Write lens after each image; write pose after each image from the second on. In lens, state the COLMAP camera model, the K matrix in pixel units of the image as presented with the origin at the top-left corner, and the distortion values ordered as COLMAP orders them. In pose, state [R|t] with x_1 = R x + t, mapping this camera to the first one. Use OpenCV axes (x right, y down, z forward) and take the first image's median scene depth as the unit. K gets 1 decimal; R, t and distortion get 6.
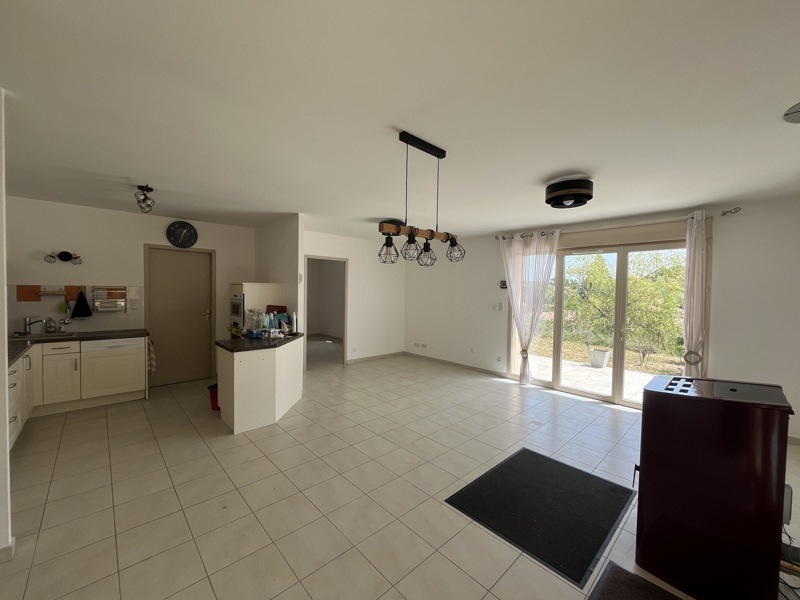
lens RADIAL K [[322.4, 0, 400.0], [0, 322.4, 300.0], [0, 0, 1]] dist [0.001678, 0.000199]
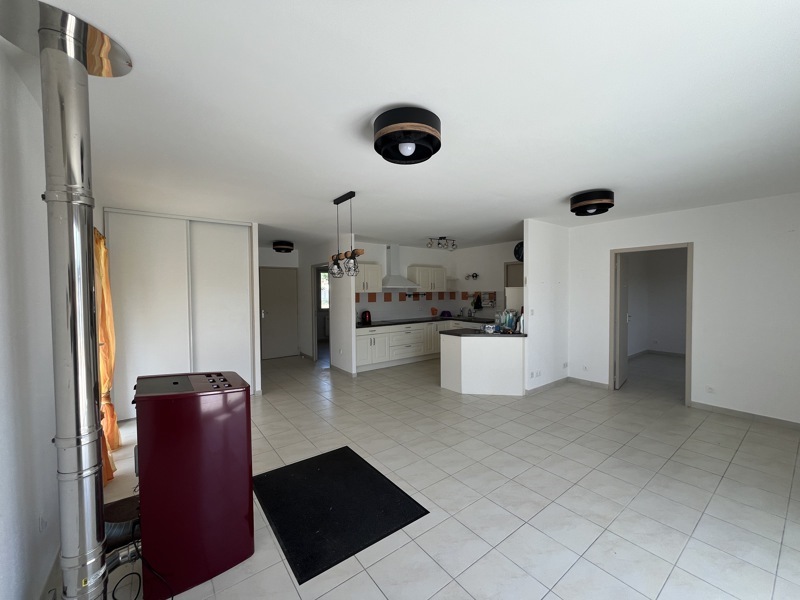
lens RADIAL K [[322.4, 0, 400.0], [0, 322.4, 300.0], [0, 0, 1]] dist [0.001678, 0.000199]
pose [[-0.099020, 0.012942, -0.995001, 0.830543], [-0.021731, 0.999649, 0.015165, -0.015757], [0.994848, 0.023124, -0.098704, 0.757945]]
